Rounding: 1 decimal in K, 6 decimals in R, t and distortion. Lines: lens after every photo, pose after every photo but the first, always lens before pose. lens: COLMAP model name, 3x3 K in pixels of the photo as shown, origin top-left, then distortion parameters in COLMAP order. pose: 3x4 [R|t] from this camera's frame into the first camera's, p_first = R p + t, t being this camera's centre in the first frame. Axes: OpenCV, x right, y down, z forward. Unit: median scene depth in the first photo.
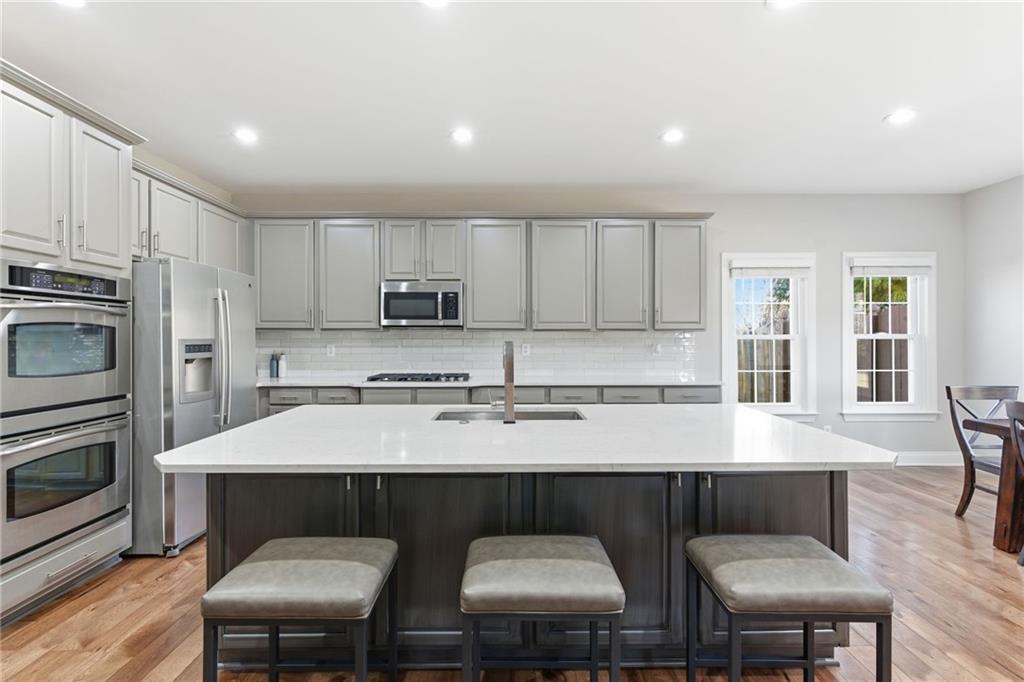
lens RADIAL K [[494.2, 0, 512.0], [0, 494.2, 341.0], [0, 0, 1]] dist [0.000354, -0.000004]
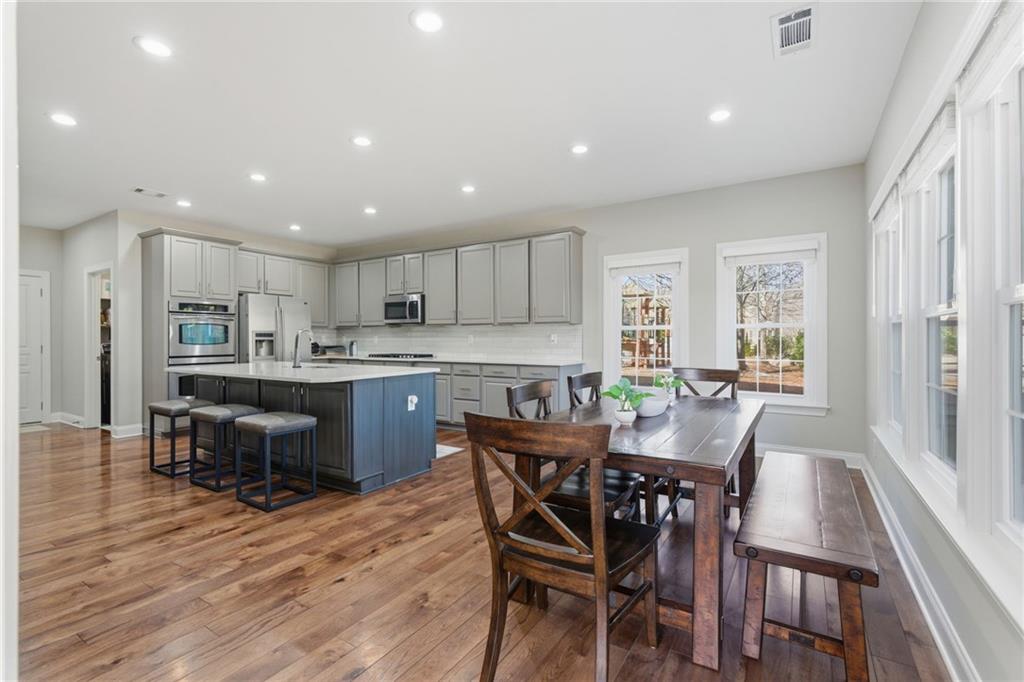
lens RADIAL K [[469.7, 0, 477.0], [0, 469.7, 346.7], [0, 0, 1]] dist [0.001076, 0.000144]
pose [[0.821279, 0.009729, -0.570444, 0.824847], [-0.002652, 0.999909, 0.013234, 0.022640], [0.570520, -0.009356, 0.821230, -0.089375]]
